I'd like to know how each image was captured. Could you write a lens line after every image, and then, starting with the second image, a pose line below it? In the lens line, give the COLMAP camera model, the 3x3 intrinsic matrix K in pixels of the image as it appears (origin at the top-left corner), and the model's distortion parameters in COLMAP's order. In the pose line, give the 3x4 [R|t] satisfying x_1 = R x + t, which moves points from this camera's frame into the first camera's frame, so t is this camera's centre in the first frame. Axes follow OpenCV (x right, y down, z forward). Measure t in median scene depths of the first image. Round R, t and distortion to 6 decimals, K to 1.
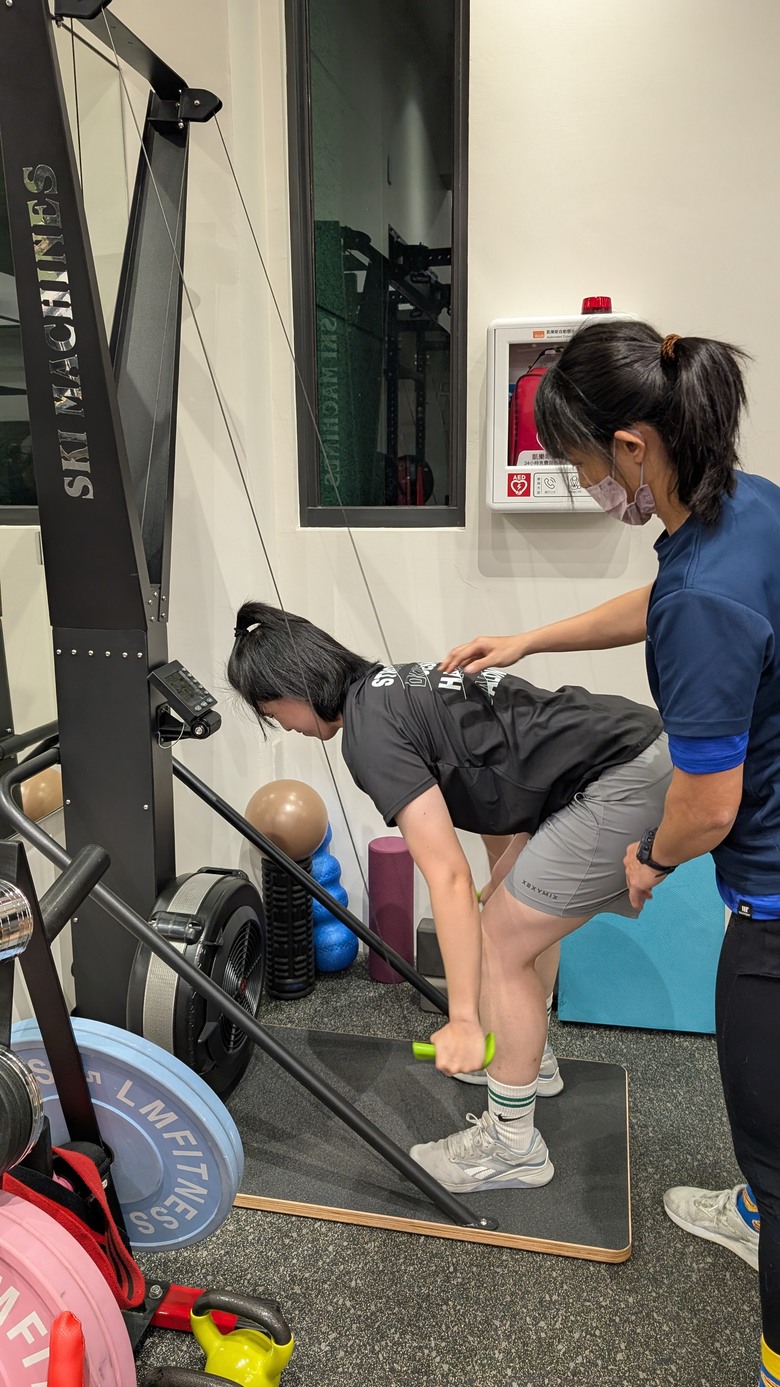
lens RADIAL K [[1016.2, 0, 389.5], [0, 1016.2, 701.9], [0, 0, 1]] dist [0.013928, -0.004784]
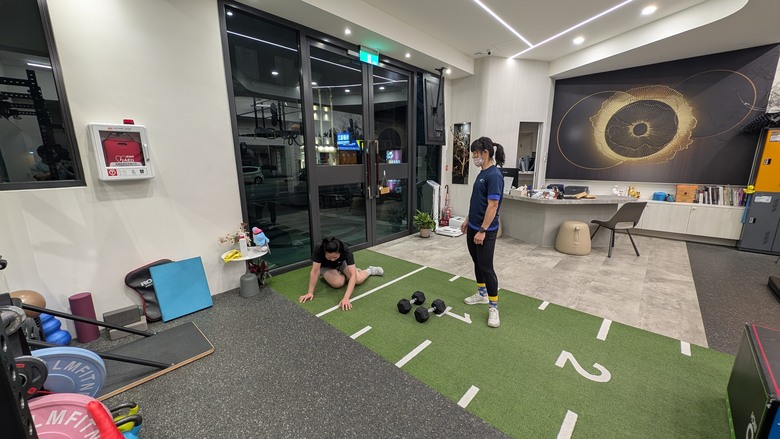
lens RADIAL K [[292.6, 0, 389.8], [0, 292.6, 222.7], [0, 0, 1]] dist [-0.003418, -0.000481]
pose [[0.493982, -0.179806, 0.850677, -0.268582], [0.197840, 0.975963, 0.091403, 0.042029], [-0.846664, 0.123147, 0.517682, -0.253157]]
